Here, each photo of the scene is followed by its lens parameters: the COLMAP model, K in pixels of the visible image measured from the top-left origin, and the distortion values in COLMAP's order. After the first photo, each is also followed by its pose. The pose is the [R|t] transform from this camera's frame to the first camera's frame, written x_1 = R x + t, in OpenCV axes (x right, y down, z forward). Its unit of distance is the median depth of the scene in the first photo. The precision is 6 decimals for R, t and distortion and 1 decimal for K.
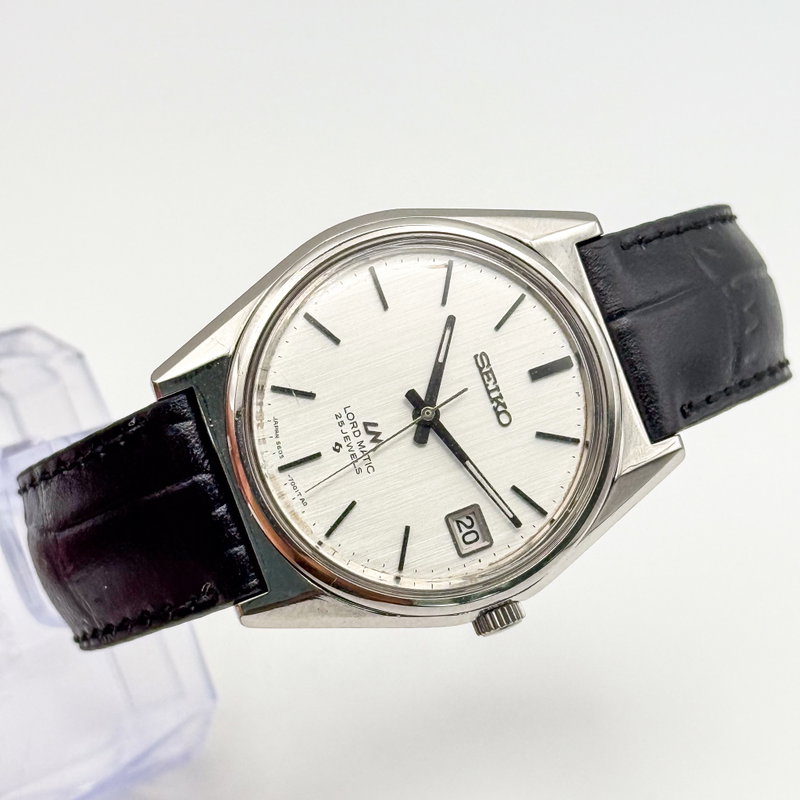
lens RADIAL K [[2823.3, 0, 400.0], [0, 2823.3, 400.0], [0, 0, 1]] dist [-0.143284, 0.562756]
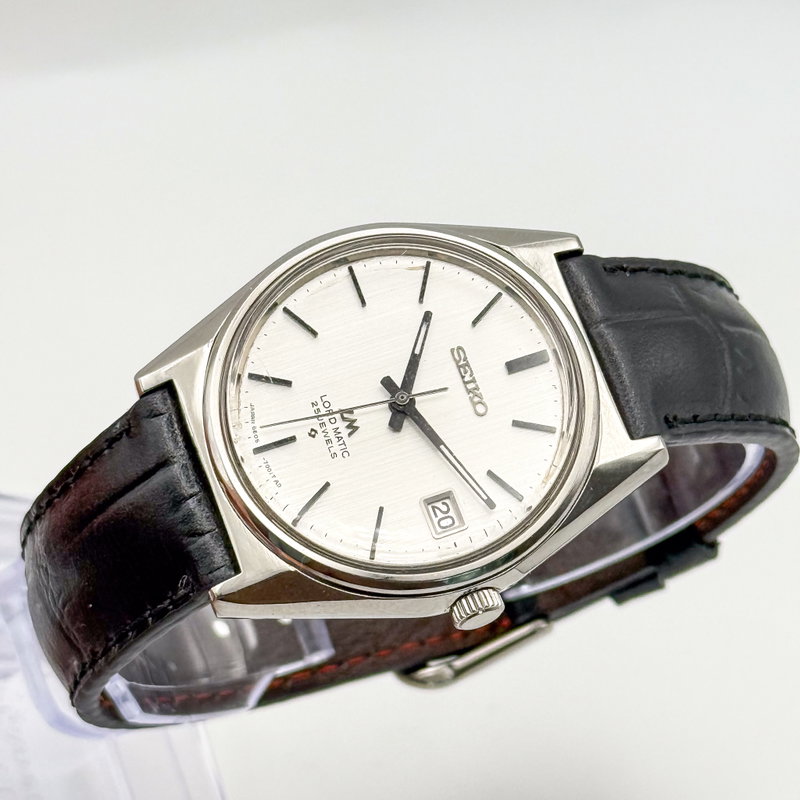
lens RADIAL K [[2823.3, 0, 400.0], [0, 2823.3, 400.0], [0, 0, 1]] dist [-0.143284, 0.562756]
pose [[0.996142, -0.017080, -0.086073, 0.095036], [-0.008390, 0.957843, -0.287169, 0.292636], [0.087349, 0.286784, 0.954005, 0.039624]]
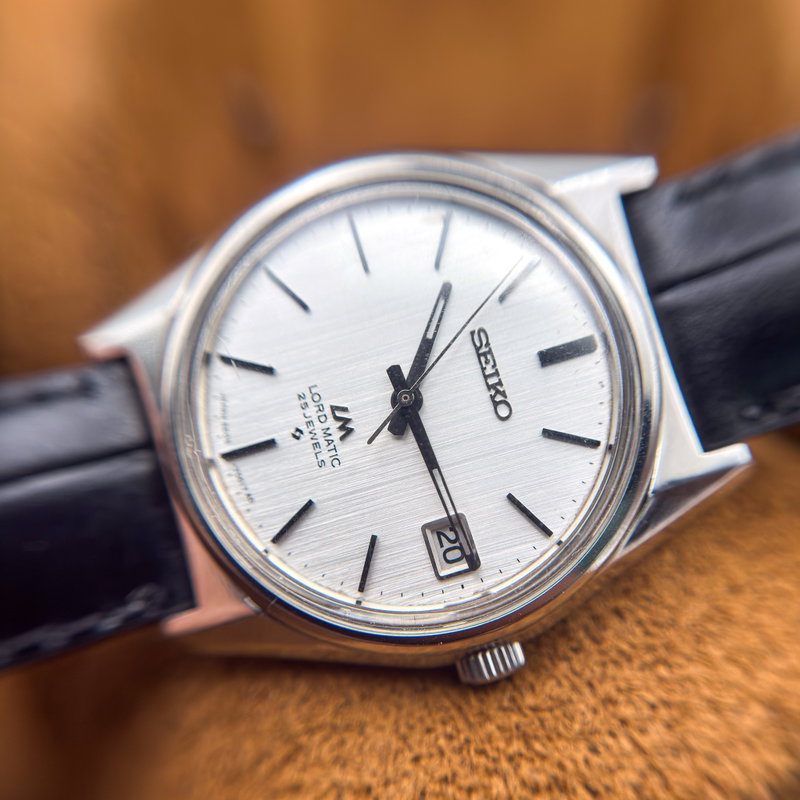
lens RADIAL K [[558.5, 0, 428.8], [0, 558.5, 408.7], [0, 0, 1]] dist [0.192683, -0.002389]
pose [[0.983515, 0.054782, -0.172327, 0.043804], [-0.053378, 0.998493, 0.012777, 0.005178], [0.172767, -0.003368, 0.984957, 0.838953]]
